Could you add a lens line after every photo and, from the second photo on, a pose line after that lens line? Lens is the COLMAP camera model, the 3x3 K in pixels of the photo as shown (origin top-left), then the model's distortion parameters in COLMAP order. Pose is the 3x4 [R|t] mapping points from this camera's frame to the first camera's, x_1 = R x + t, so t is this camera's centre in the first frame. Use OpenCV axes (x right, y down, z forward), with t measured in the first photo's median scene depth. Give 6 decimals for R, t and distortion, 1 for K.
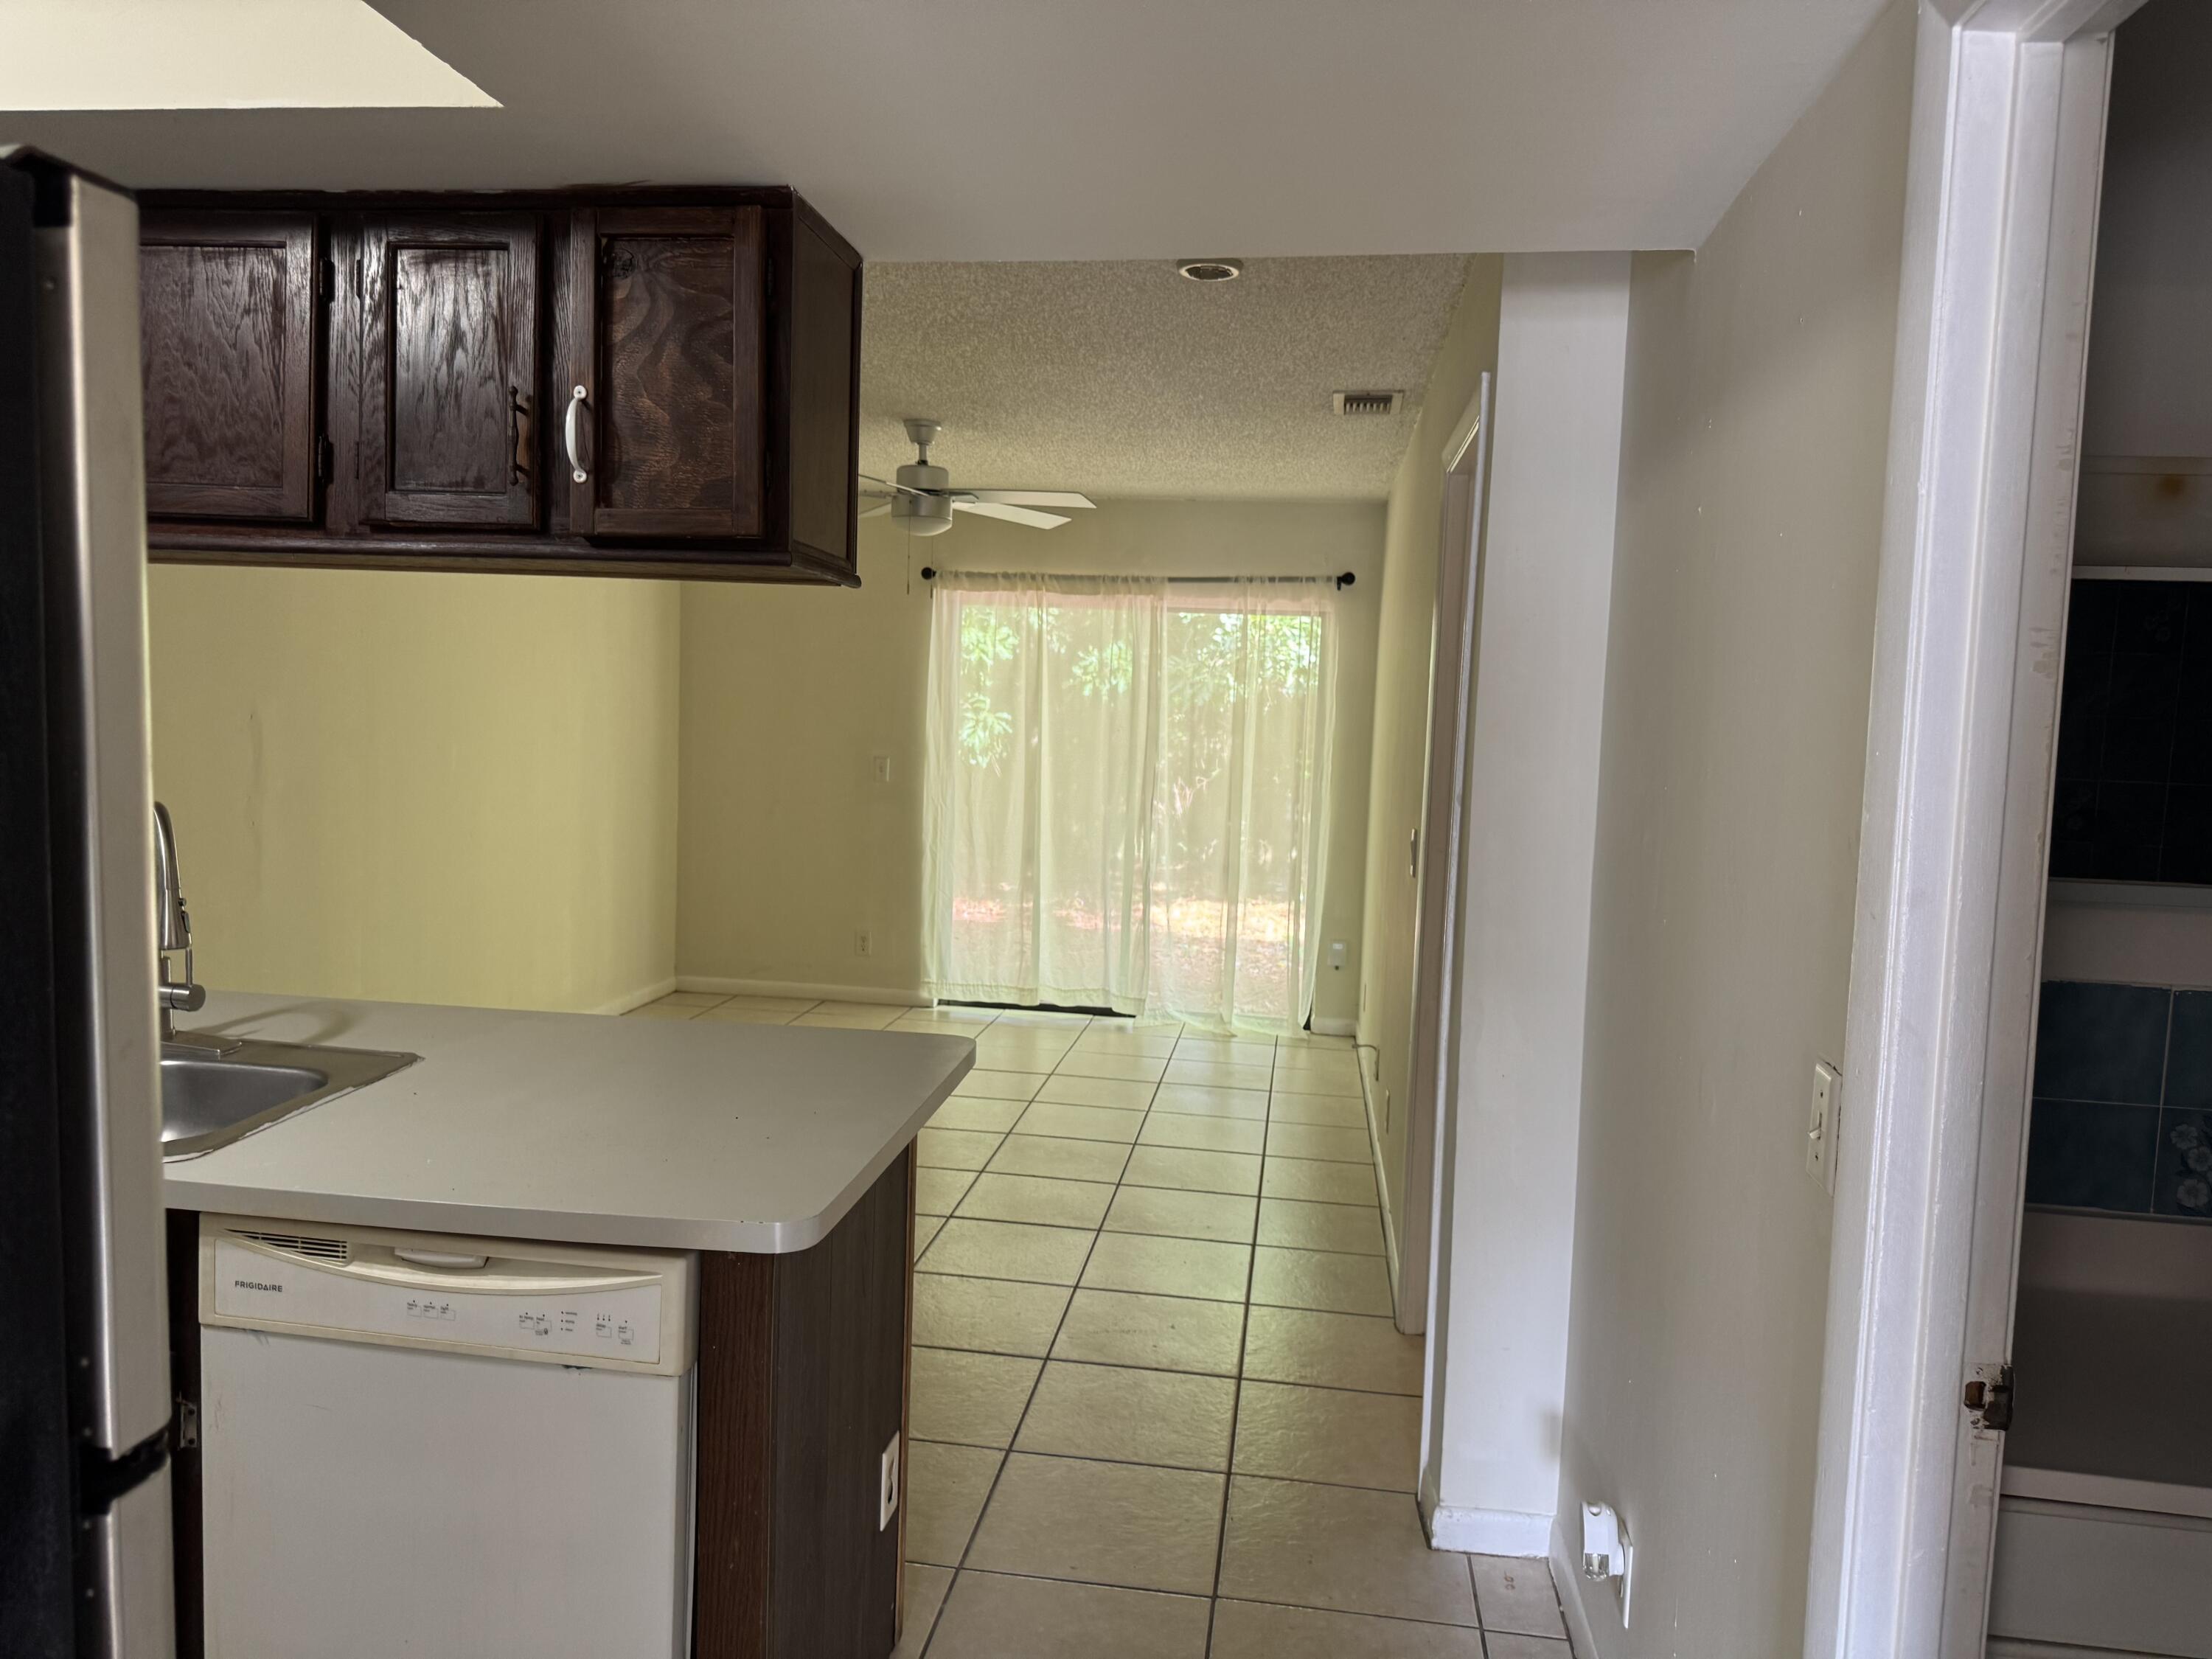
lens RADIAL K [[1574.2, 0, 1106.0], [0, 1574.2, 829.5], [0, 0, 1]] dist [0.038046, -0.122902]
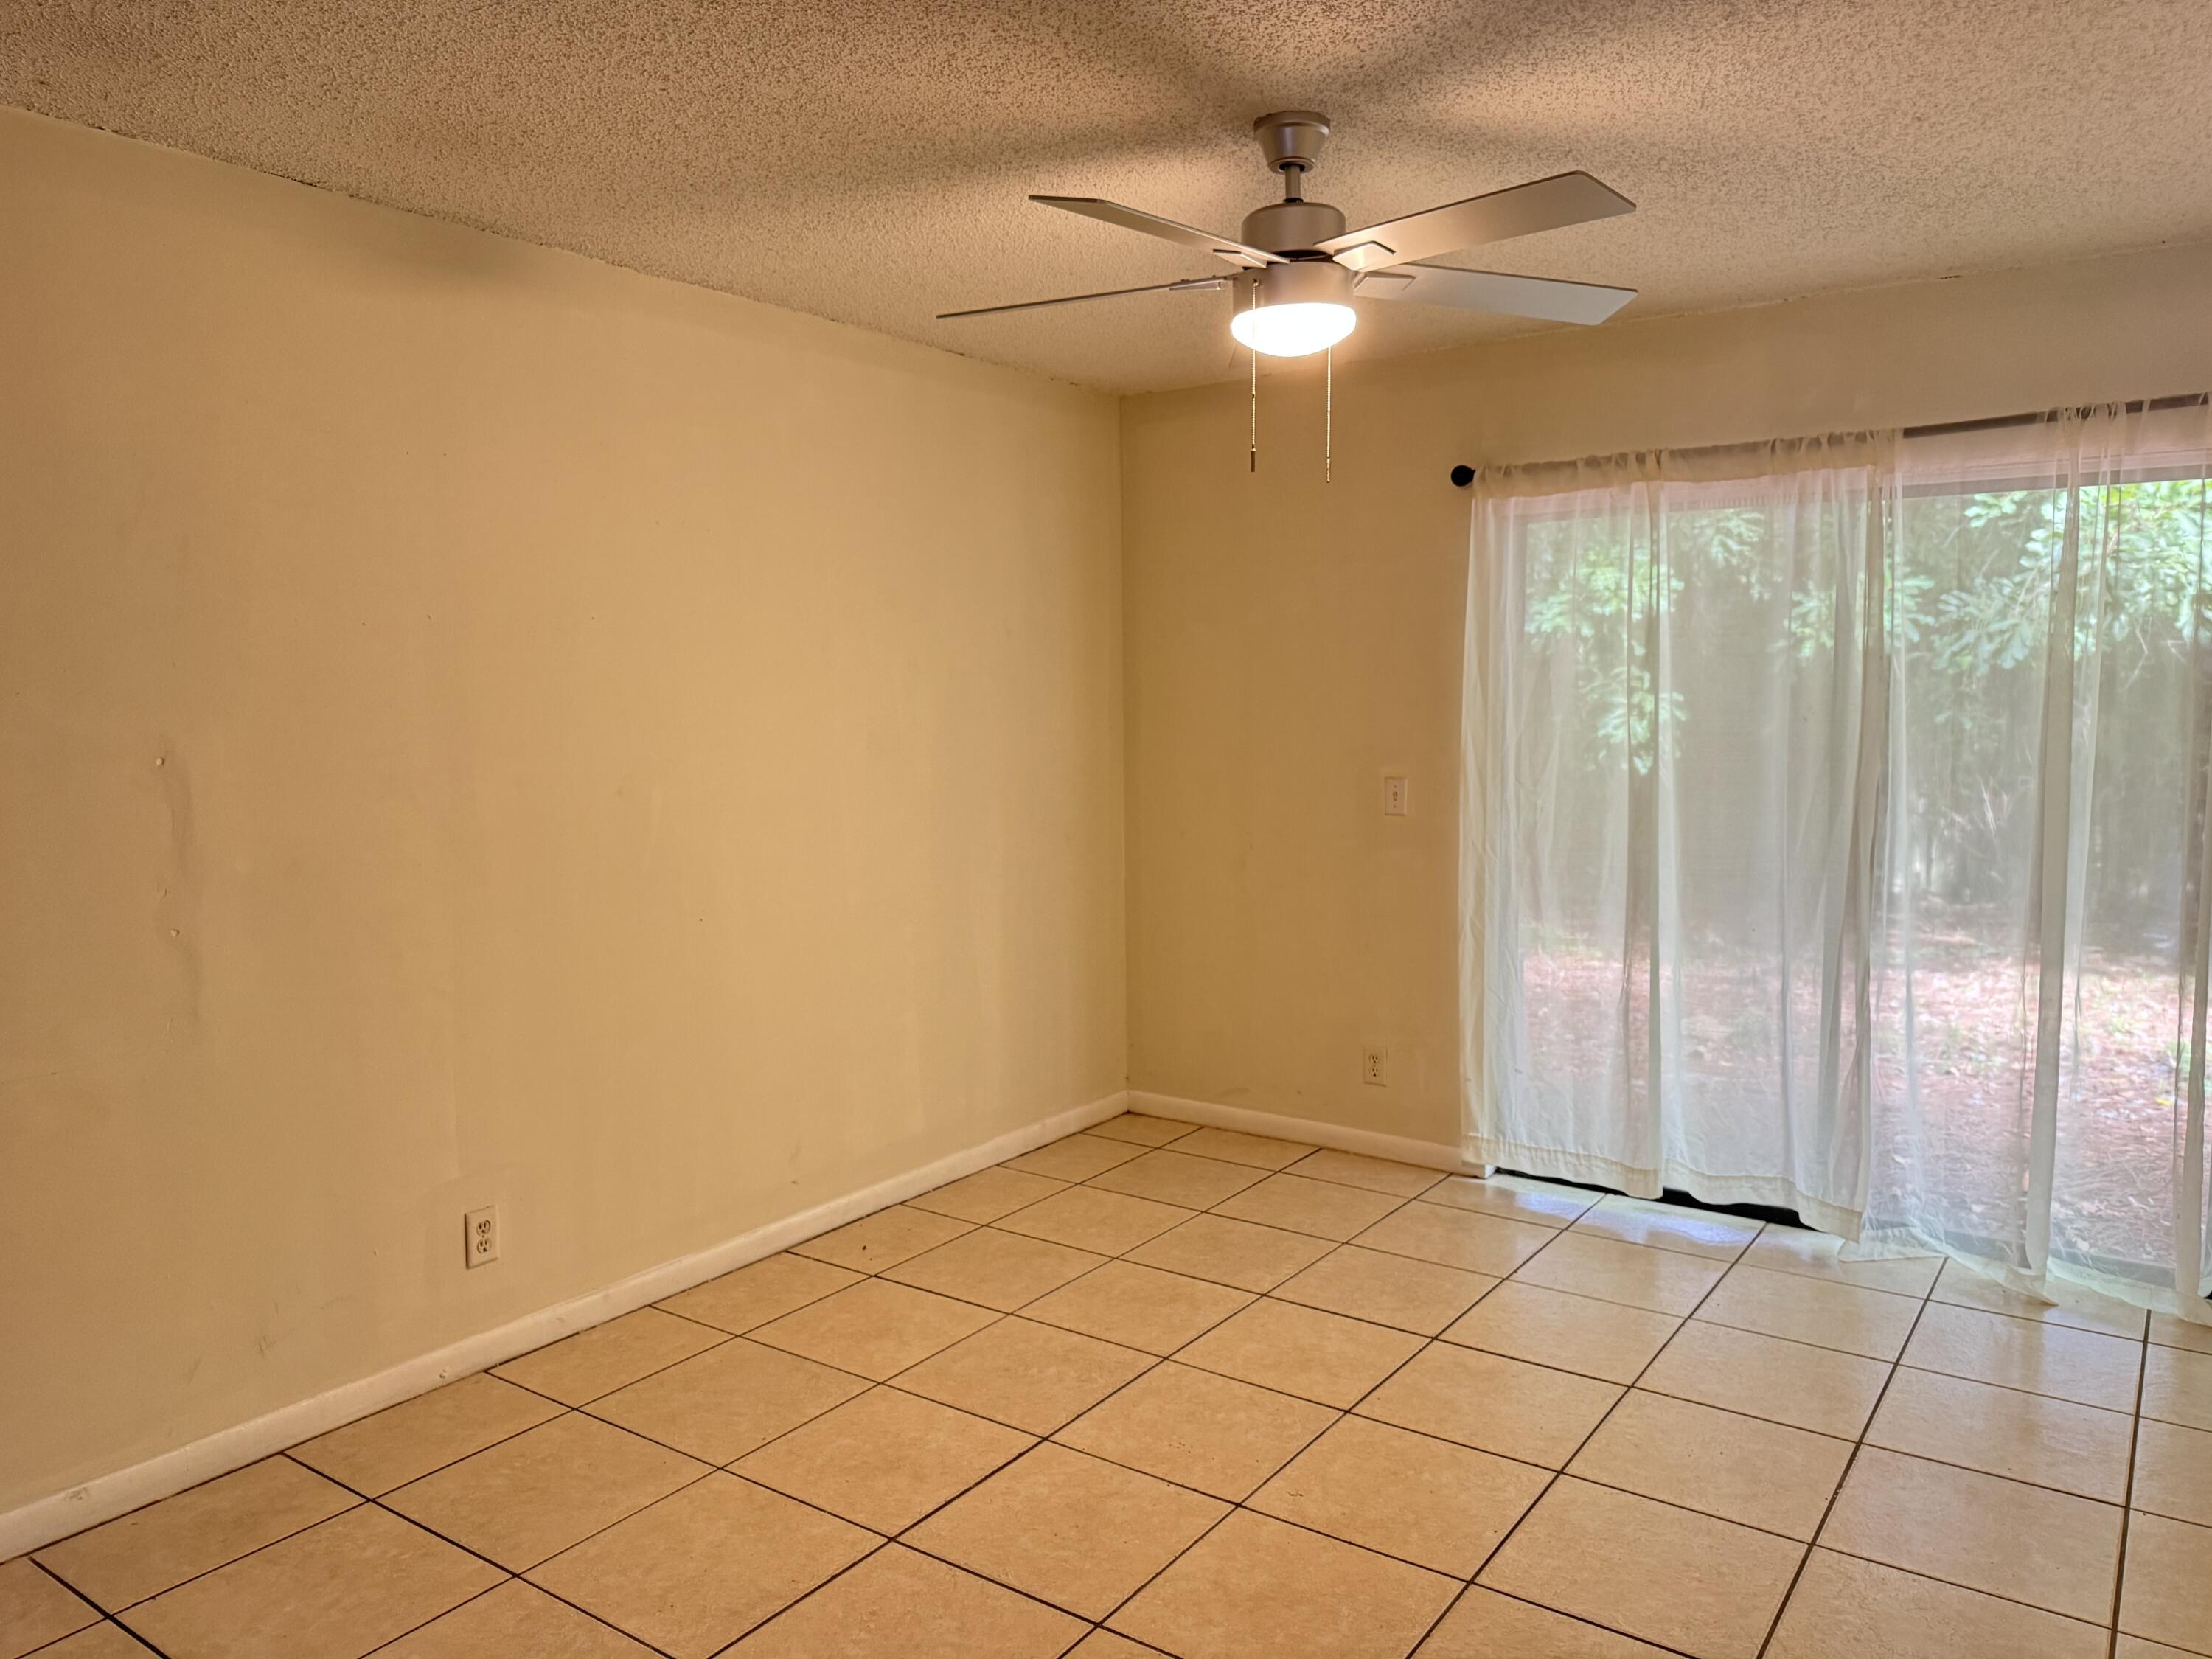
lens RADIAL K [[1556.4, 0, 1141.4], [0, 1556.4, 818.9], [0, 0, 1]] dist [0.083706, -0.114062]
pose [[0.893337, -0.002967, -0.449378, 0.047142], [0.004605, 0.999986, 0.002553, -0.031132], [0.449364, -0.004350, 0.893338, 0.400037]]
